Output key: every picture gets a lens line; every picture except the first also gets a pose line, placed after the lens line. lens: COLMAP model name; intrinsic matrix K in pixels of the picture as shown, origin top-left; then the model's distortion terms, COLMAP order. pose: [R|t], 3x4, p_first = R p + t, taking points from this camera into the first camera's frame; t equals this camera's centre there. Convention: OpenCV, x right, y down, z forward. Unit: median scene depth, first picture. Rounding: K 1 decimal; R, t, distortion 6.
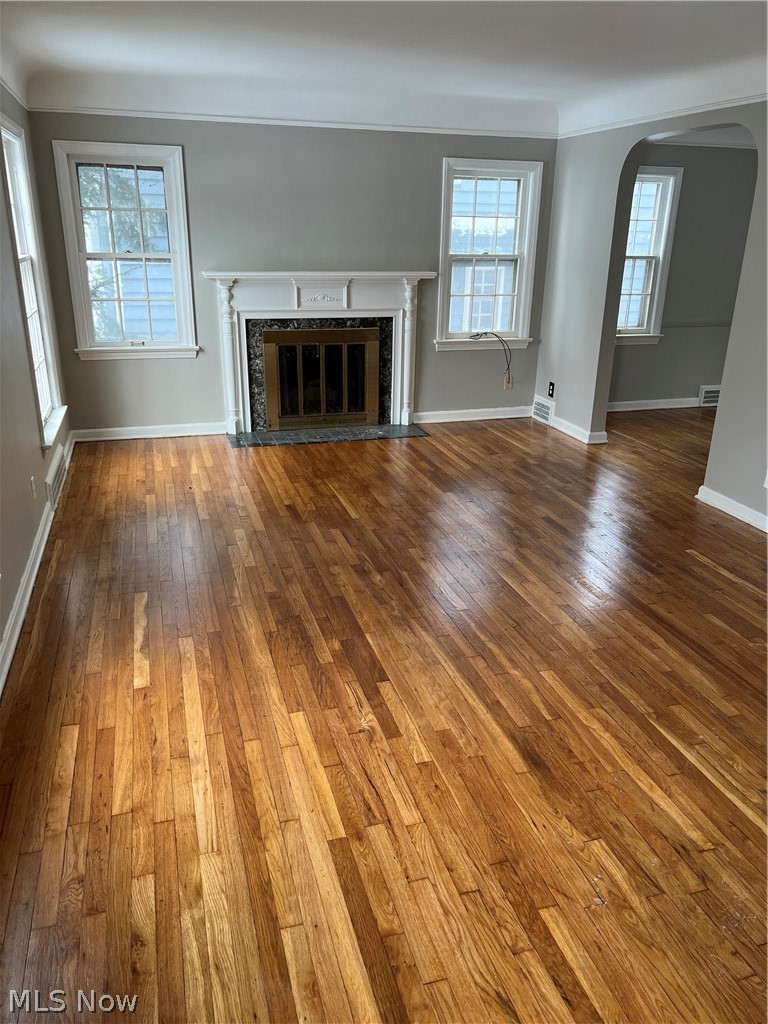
lens RADIAL K [[767.4, 0, 378.4], [0, 767.4, 516.5], [0, 0, 1]] dist [0.060994, -0.124919]
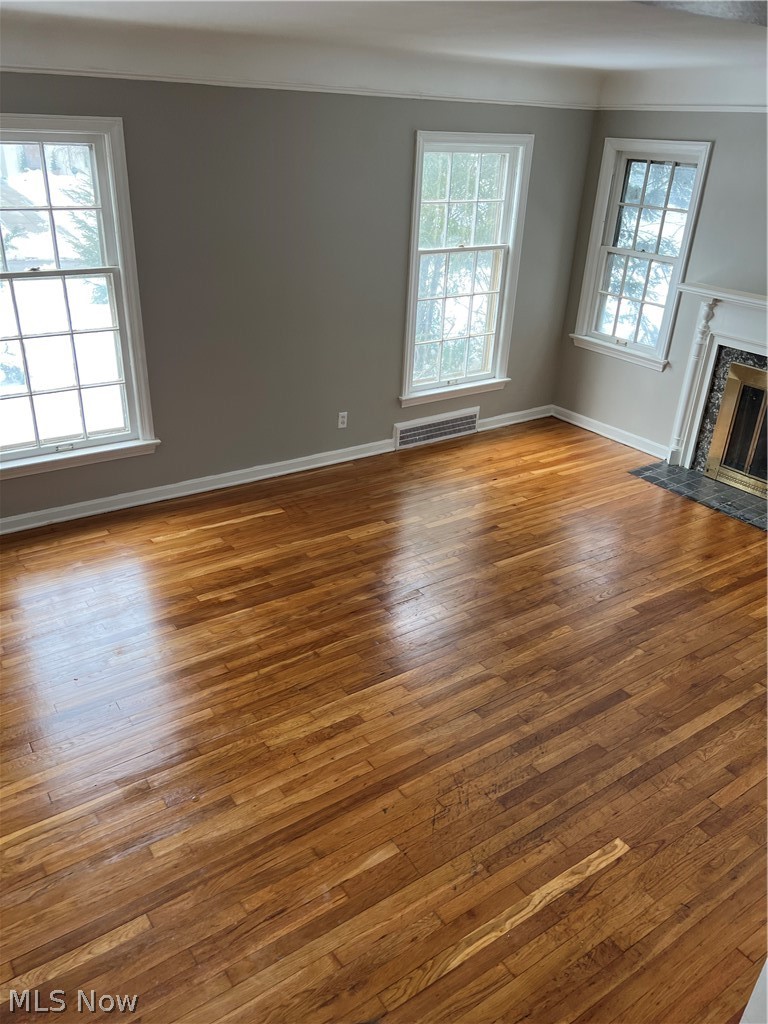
lens RADIAL K [[767.4, 0, 378.4], [0, 767.4, 516.5], [0, 0, 1]] dist [0.060994, -0.124919]
pose [[0.304173, 0.418625, -0.855705, 0.571269], [-0.362780, 0.881485, 0.302282, -0.228148], [0.880834, 0.218487, 0.419993, 0.380047]]
